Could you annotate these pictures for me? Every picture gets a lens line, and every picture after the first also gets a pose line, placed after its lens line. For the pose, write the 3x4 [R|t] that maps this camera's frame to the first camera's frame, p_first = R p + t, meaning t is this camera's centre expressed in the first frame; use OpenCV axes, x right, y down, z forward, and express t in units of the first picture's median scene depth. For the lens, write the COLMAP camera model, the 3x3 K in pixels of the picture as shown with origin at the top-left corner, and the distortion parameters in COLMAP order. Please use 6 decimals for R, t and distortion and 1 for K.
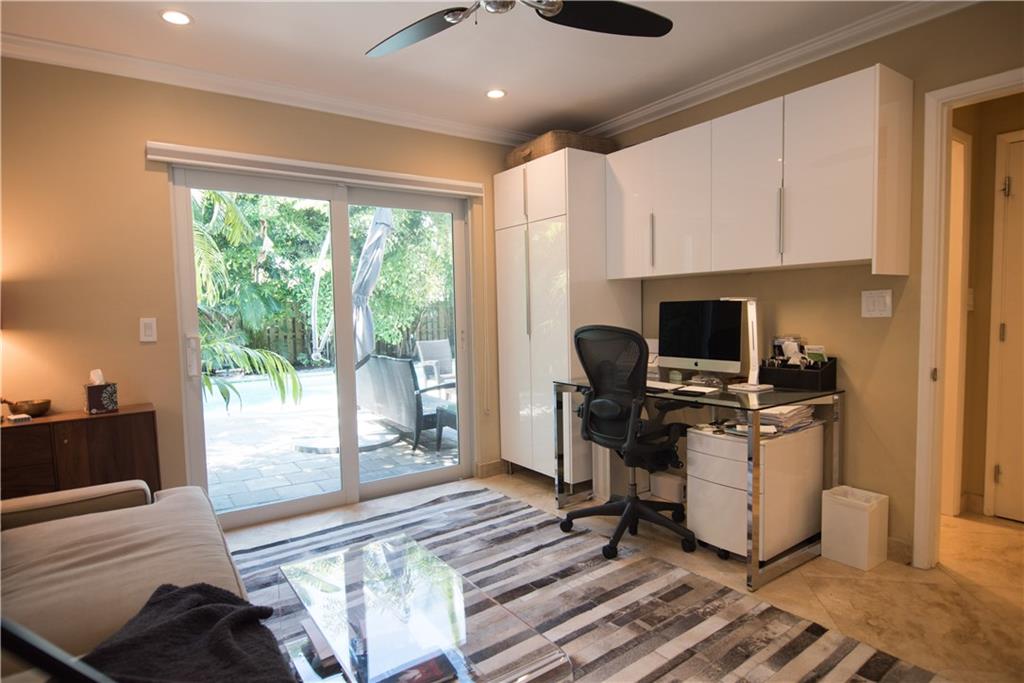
lens RADIAL K [[574.6, 0, 512.0], [0, 574.6, 341.5], [0, 0, 1]] dist [-0.001277, -0.000577]
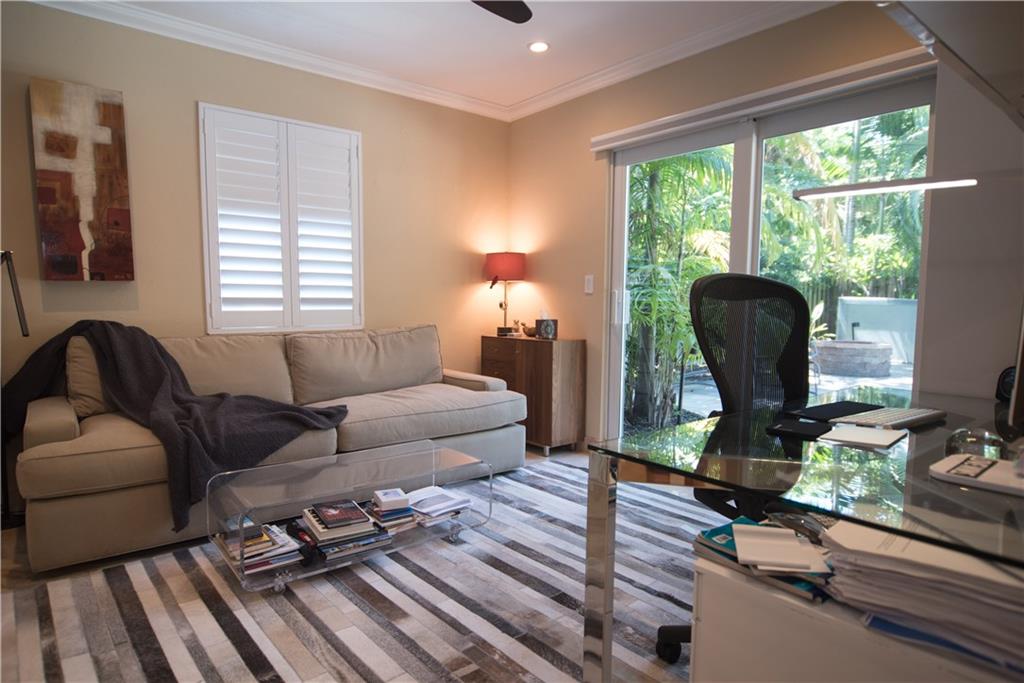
lens RADIAL K [[598.1, 0, 512.0], [0, 598.1, 341.5], [0, 0, 1]] dist [0.004449, 0.000404]
pose [[0.055273, 0.093516, -0.994082, 0.745703], [-0.067474, 0.993678, 0.089727, -0.001367], [0.996189, 0.062115, 0.061233, 0.765465]]
